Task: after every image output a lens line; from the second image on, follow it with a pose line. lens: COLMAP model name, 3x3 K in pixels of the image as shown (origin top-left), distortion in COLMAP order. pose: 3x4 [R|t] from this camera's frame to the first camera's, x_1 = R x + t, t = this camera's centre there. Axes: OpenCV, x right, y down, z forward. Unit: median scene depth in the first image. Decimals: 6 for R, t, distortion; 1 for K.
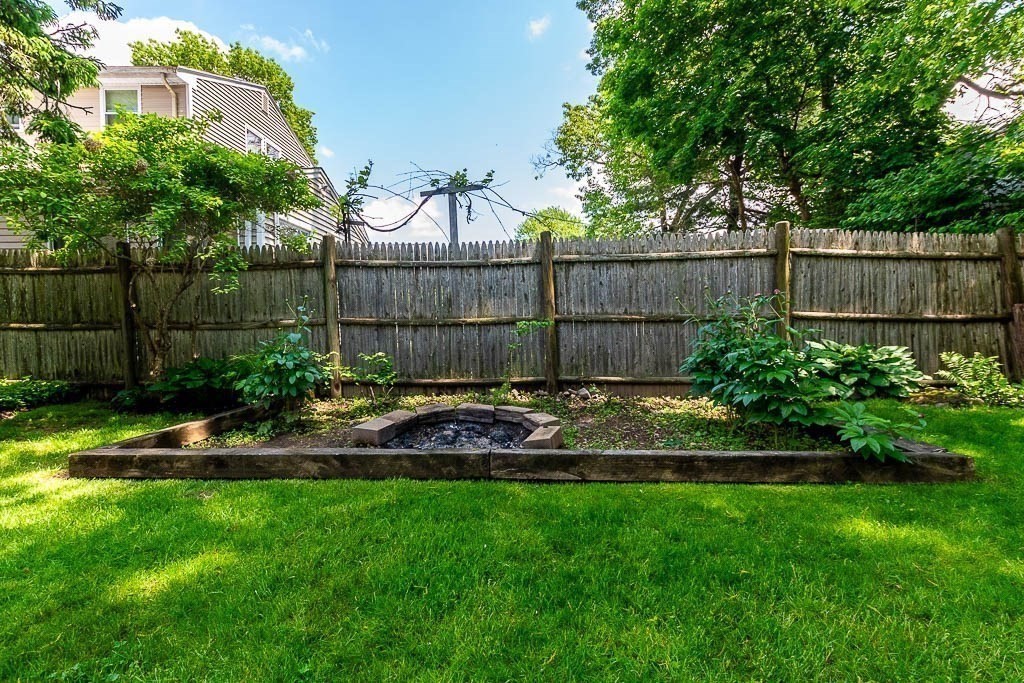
lens RADIAL K [[444.4, 0, 515.4], [0, 444.4, 337.1], [0, 0, 1]] dist [0.003773, 0.000520]
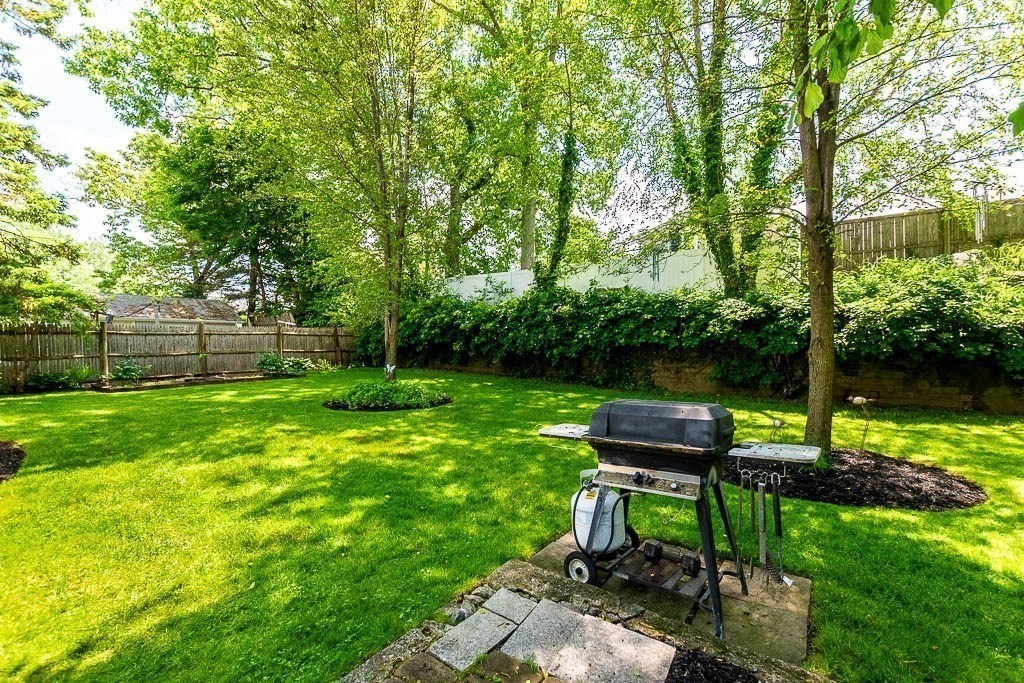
lens RADIAL K [[444.4, 0, 508.5], [0, 444.4, 335.2], [0, 0, 1]] dist [0.003773, 0.000520]
pose [[0.546596, 0.014551, 0.837270, -1.294657], [0.026086, 0.999068, -0.034392, -0.003168], [-0.836990, 0.040640, 0.545707, -2.320596]]
